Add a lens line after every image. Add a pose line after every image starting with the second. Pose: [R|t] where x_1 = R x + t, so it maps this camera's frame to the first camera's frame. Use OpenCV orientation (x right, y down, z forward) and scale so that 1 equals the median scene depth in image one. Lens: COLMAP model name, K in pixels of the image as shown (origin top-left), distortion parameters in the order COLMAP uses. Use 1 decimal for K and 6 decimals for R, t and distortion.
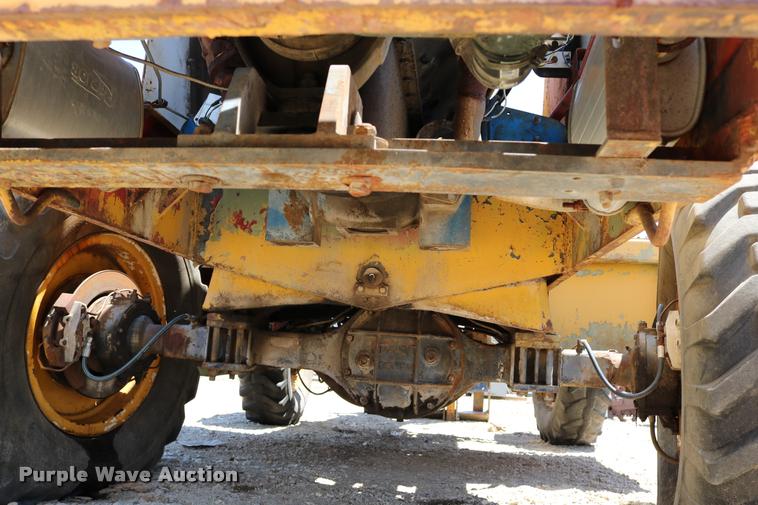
lens RADIAL K [[624.5, 0, 377.8], [0, 624.5, 255.1], [0, 0, 1]] dist [-0.152203, 0.118043]
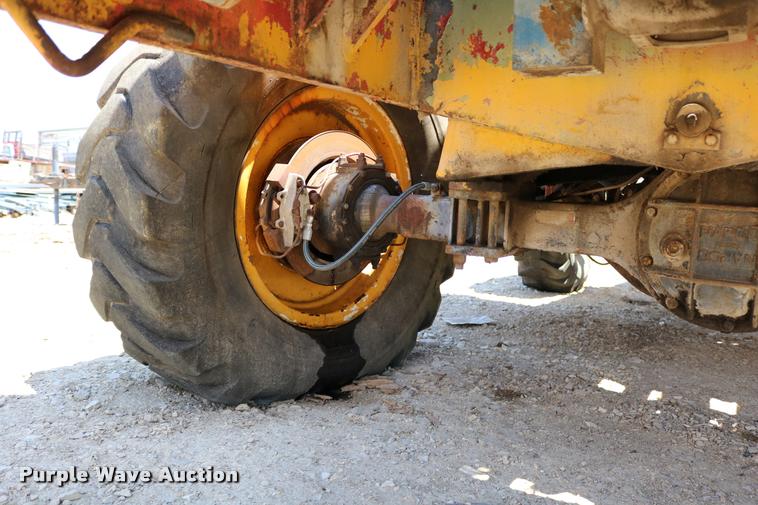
lens RADIAL K [[624.5, 0, 393.5], [0, 624.5, 250.7], [0, 0, 1]] dist [-0.152203, 0.118043]
pose [[0.910669, 0.016509, -0.412808, -0.026563], [0.080992, 0.972679, 0.217570, 0.007697], [0.405121, -0.231568, 0.884451, 0.298915]]
